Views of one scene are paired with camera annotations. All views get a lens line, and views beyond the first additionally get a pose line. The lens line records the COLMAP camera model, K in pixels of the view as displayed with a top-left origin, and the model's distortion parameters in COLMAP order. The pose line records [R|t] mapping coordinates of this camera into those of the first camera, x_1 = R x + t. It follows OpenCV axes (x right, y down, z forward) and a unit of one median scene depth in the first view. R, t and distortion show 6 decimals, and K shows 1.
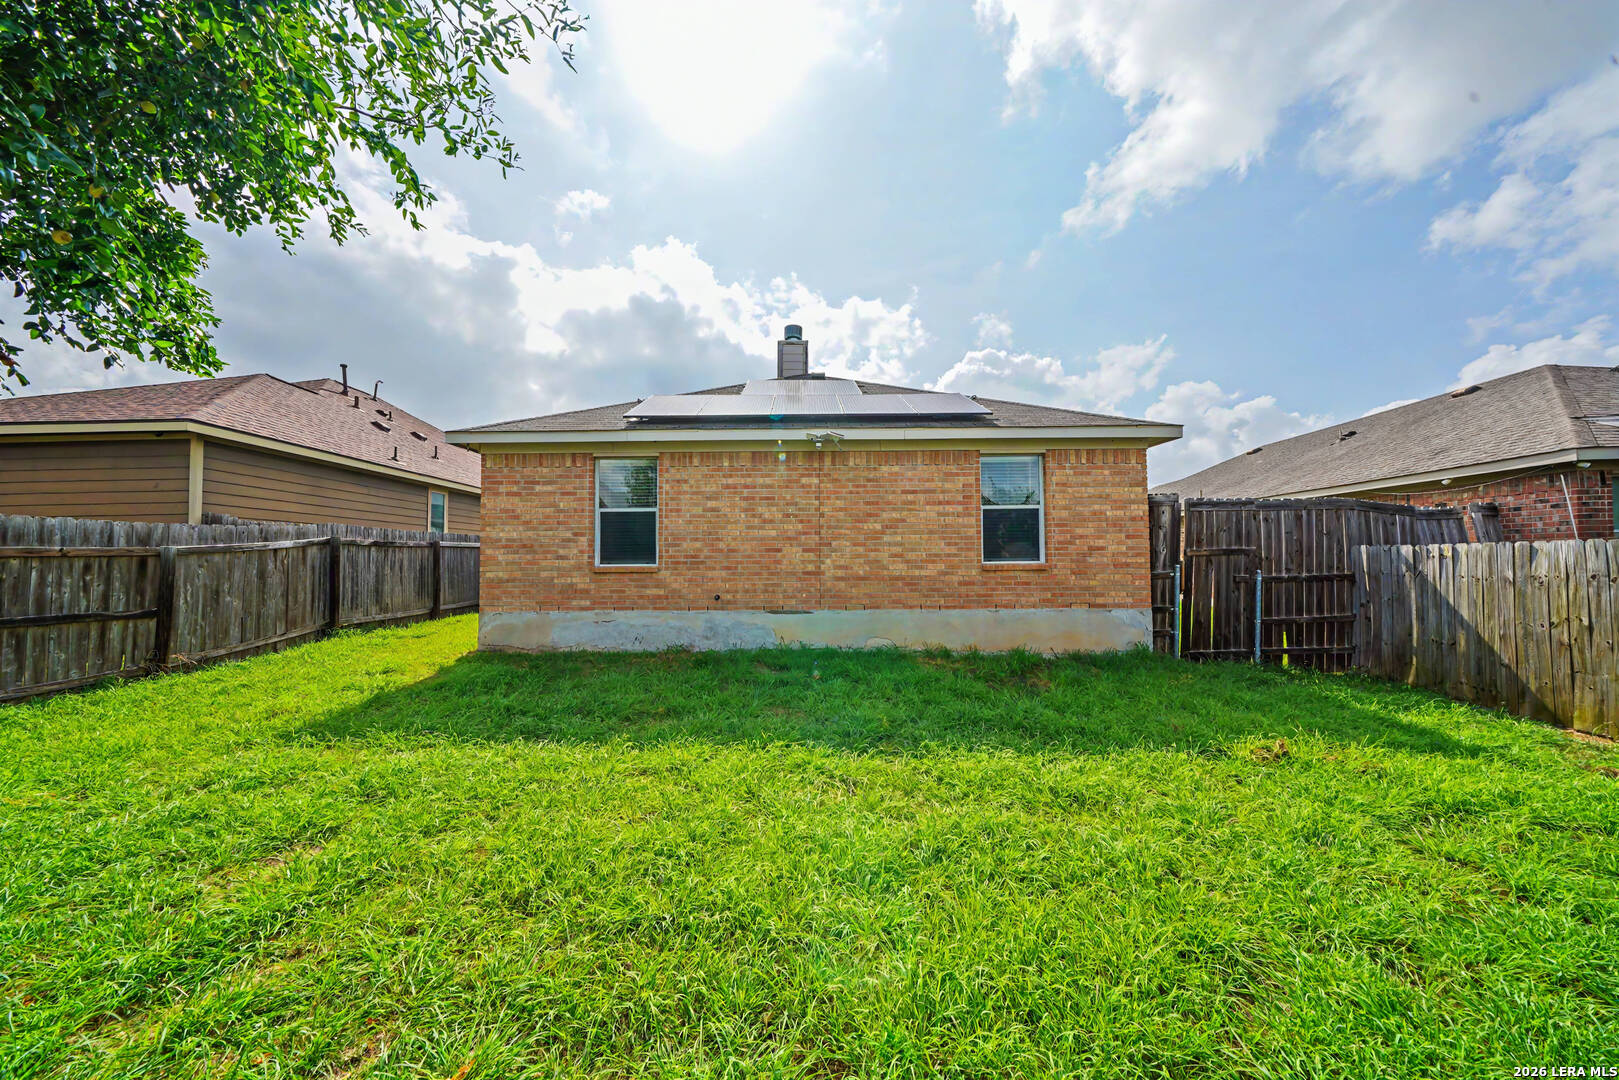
lens RADIAL K [[547.7, 0, 796.6], [0, 547.7, 543.0], [0, 0, 1]] dist [-0.000533, -0.002710]
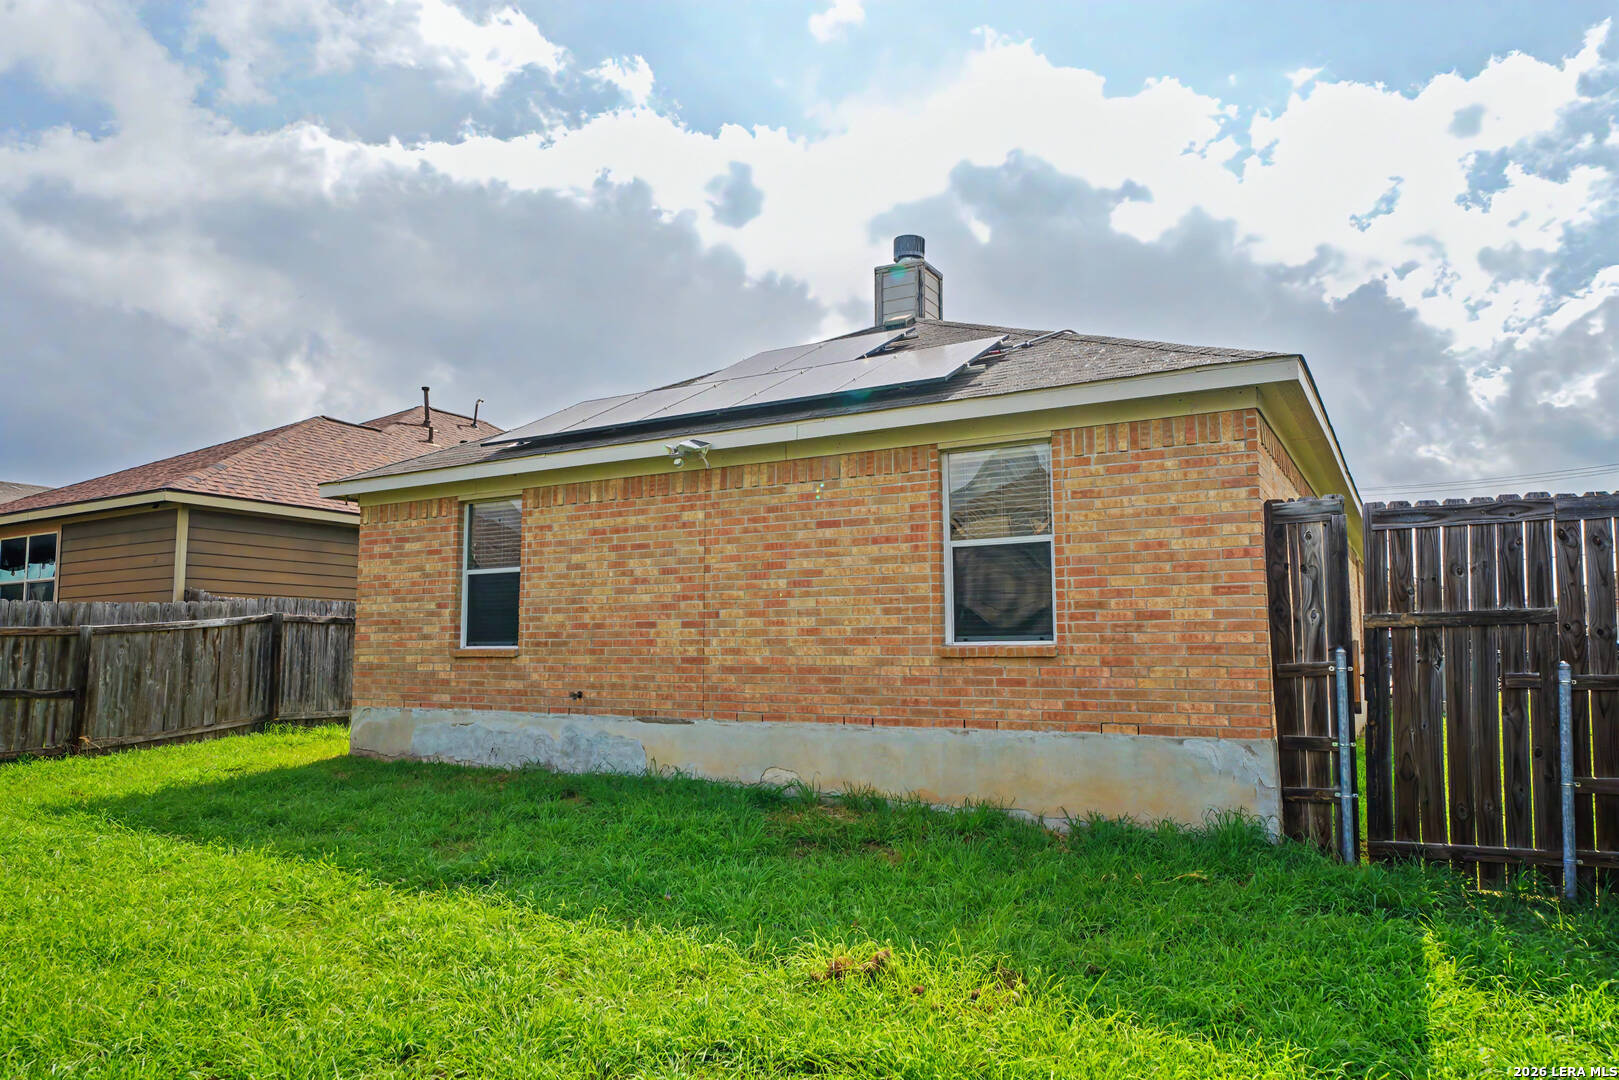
lens RADIAL K [[1059.2, 0, 801.1], [0, 1059.2, 542.1], [0, 0, 1]] dist [-0.004856, 0.003207]
pose [[0.863381, -0.047971, -0.502267, 0.759934], [0.012871, 0.997240, -0.073121, 0.009895], [0.504388, 0.056666, 0.861616, -0.005956]]
